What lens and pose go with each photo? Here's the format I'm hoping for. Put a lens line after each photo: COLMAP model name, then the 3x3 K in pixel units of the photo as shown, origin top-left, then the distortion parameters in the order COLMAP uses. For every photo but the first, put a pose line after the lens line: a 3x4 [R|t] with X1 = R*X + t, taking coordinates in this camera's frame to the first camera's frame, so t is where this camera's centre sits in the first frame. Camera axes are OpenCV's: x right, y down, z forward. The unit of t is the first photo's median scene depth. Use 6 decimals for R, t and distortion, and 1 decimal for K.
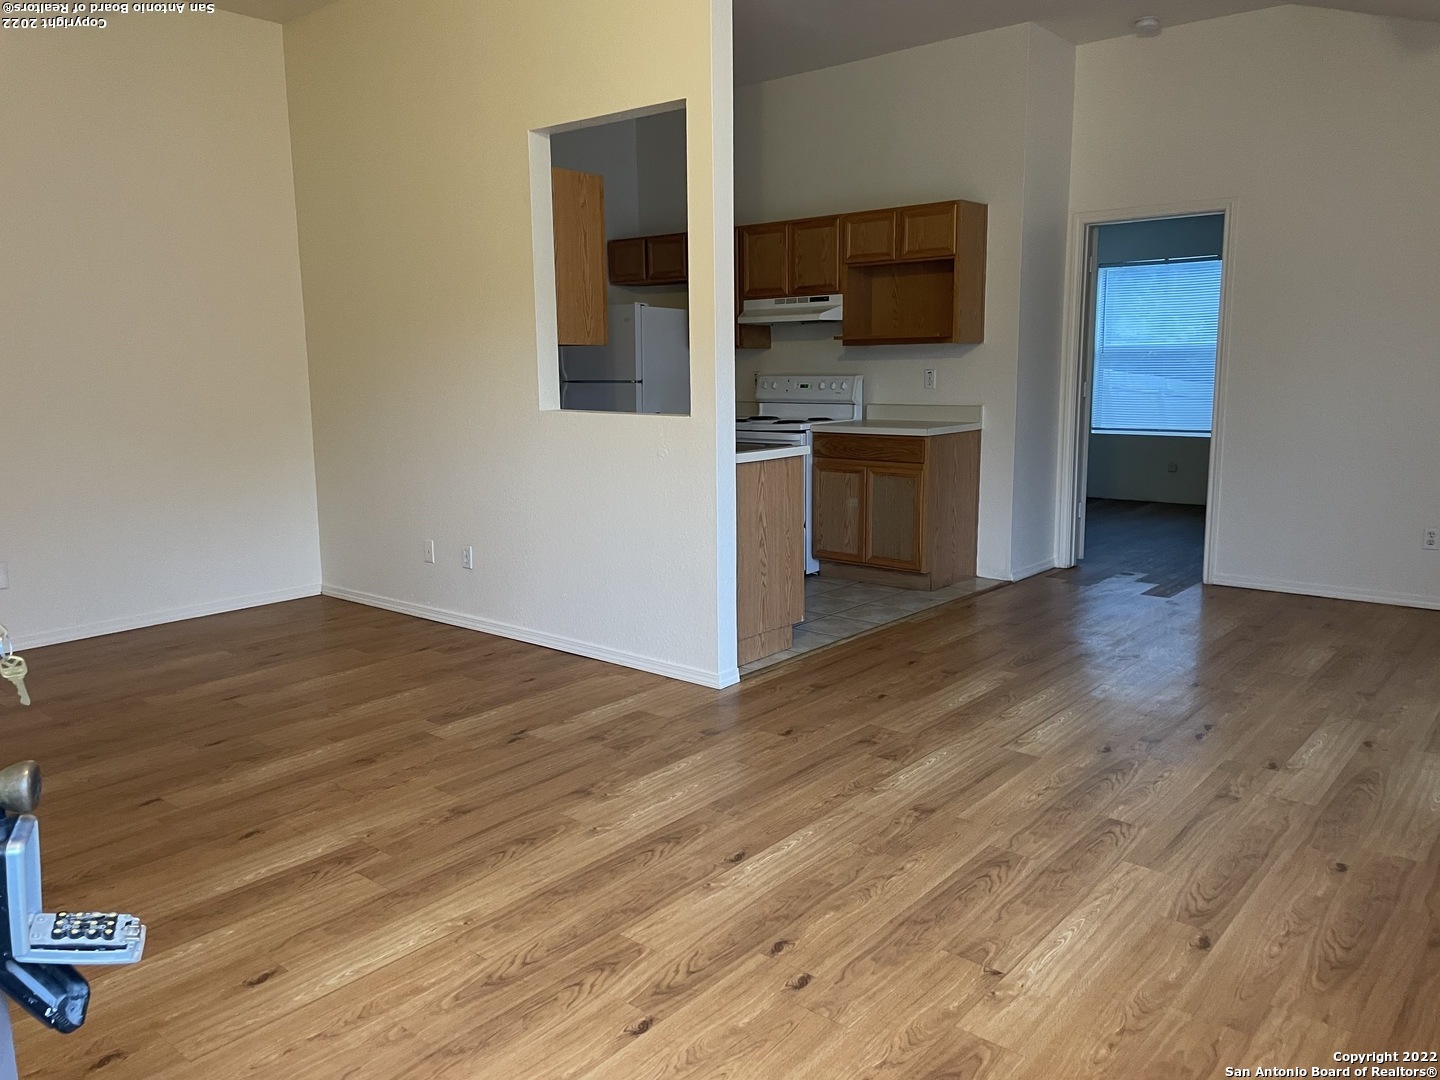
lens RADIAL K [[1069.8, 0, 720.0], [0, 1069.8, 540.0], [0, 0, 1]] dist [0.106500, -0.117847]
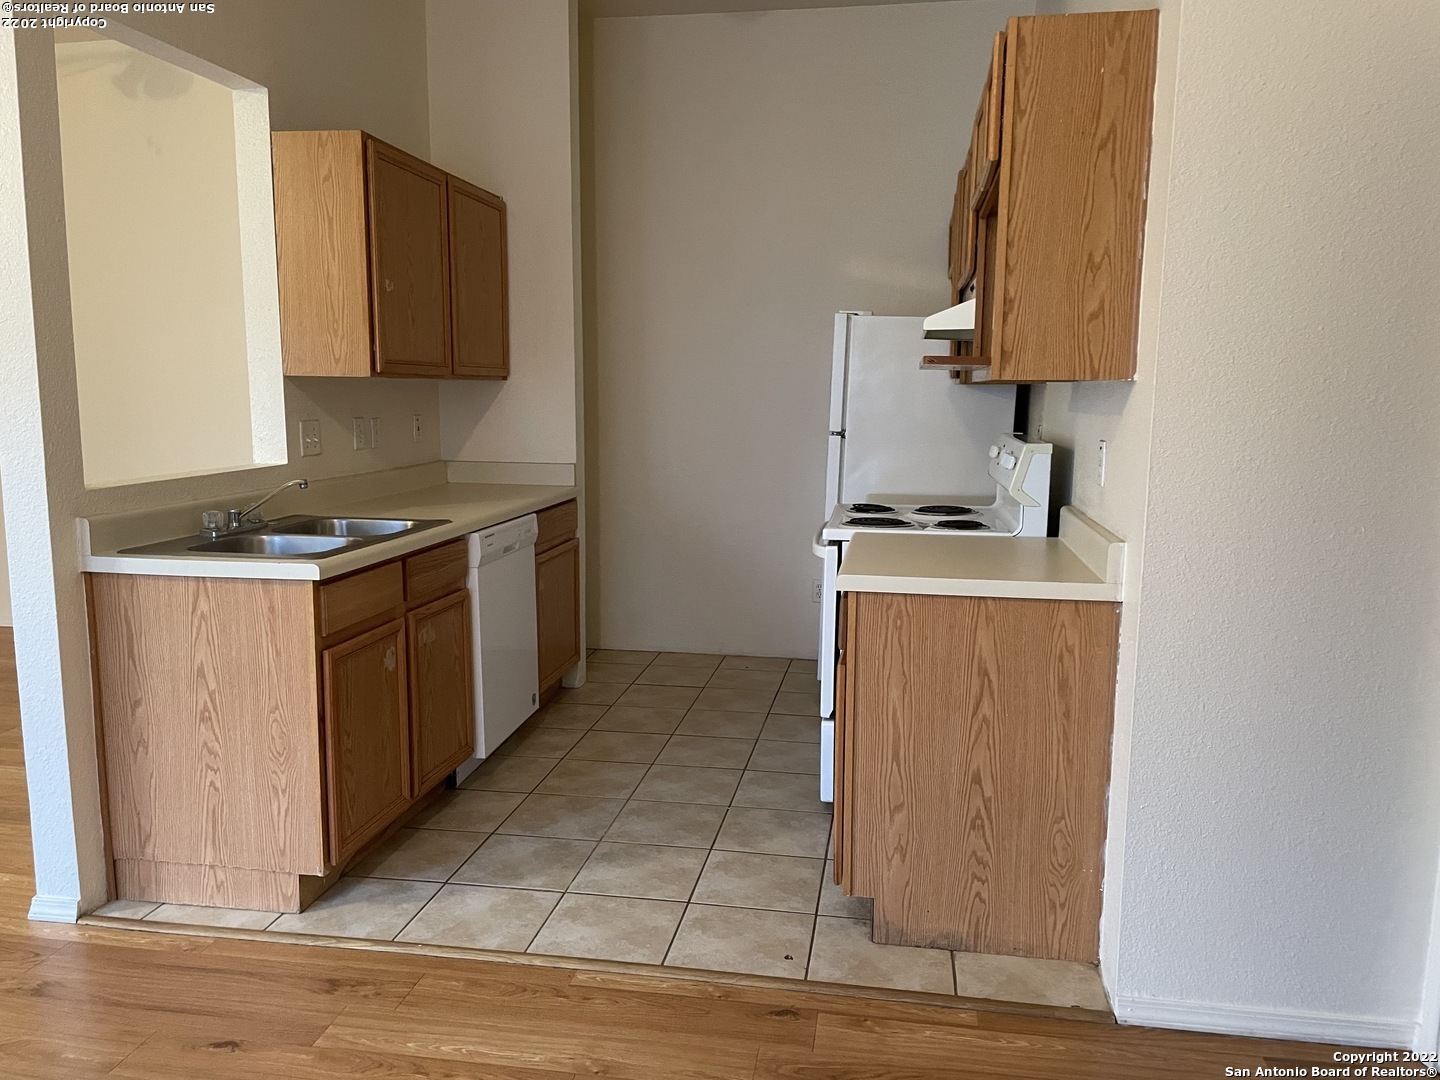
lens RADIAL K [[1081.1, 0, 720.0], [0, 1081.1, 540.0], [0, 0, 1]] dist [0.099315, -0.121164]
pose [[0.513737, 0.135397, -0.847197, 0.965840], [-0.155190, 0.985845, 0.063448, -0.246553], [0.843795, 0.098881, 0.527477, 1.287831]]
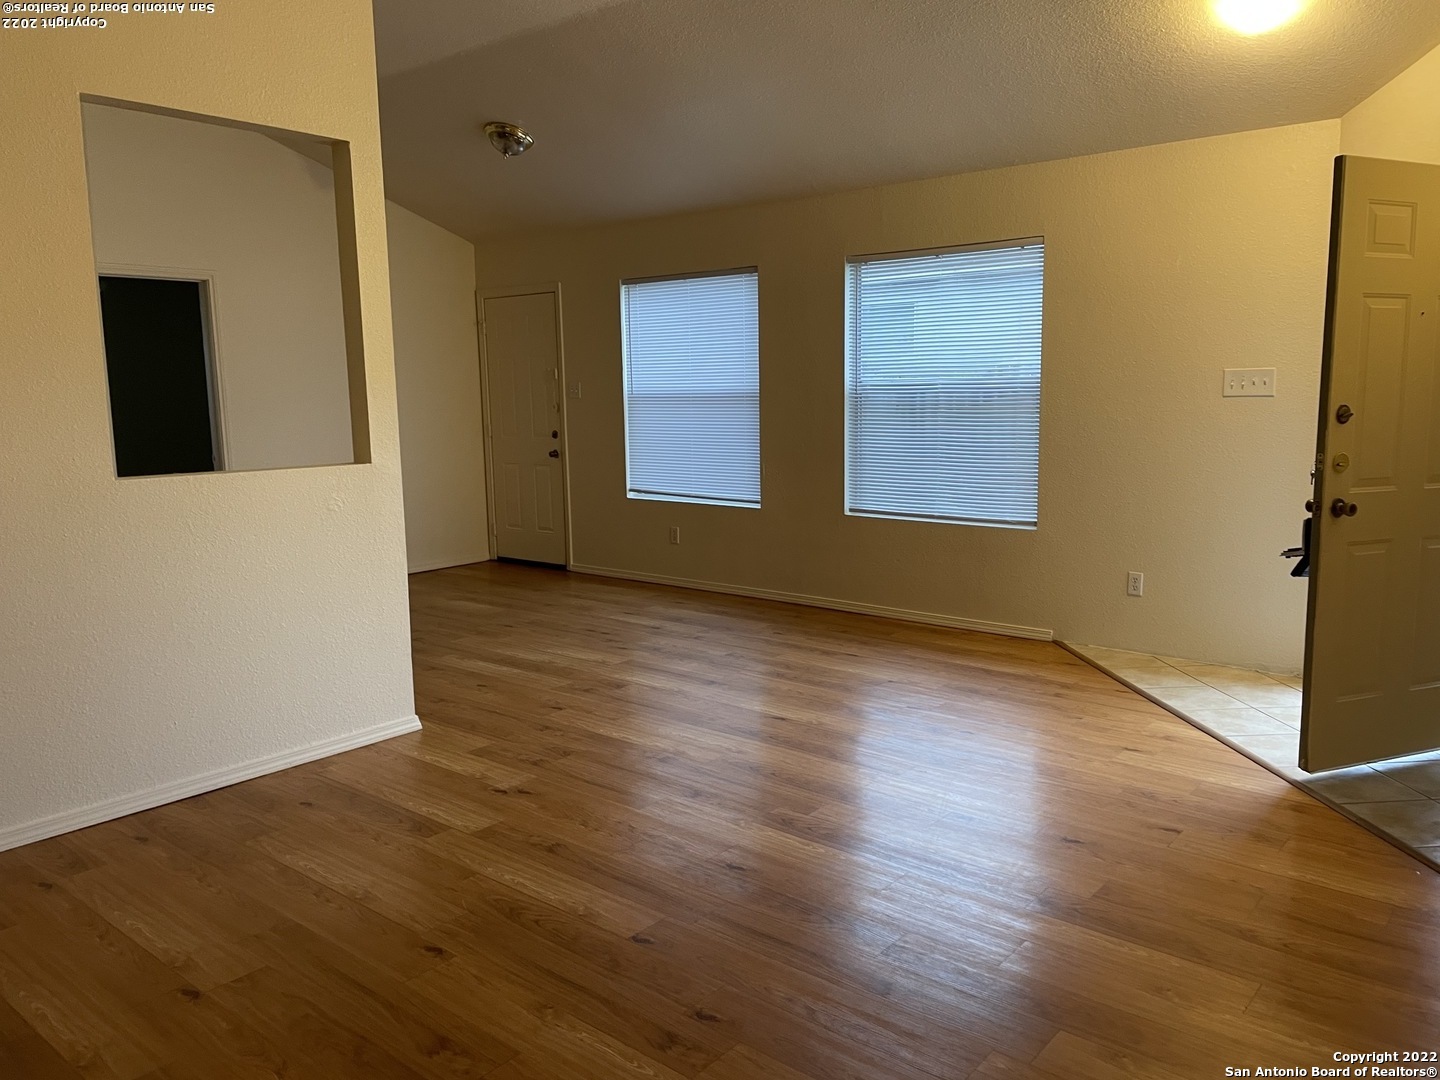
lens RADIAL K [[1081.1, 0, 720.0], [0, 1081.1, 540.0], [0, 0, 1]] dist [0.099315, -0.121164]
pose [[-0.000227, -0.129241, 0.991613, -1.311573], [0.182913, 0.974878, 0.127102, -0.148972], [-0.983129, 0.181408, 0.023419, 0.876463]]
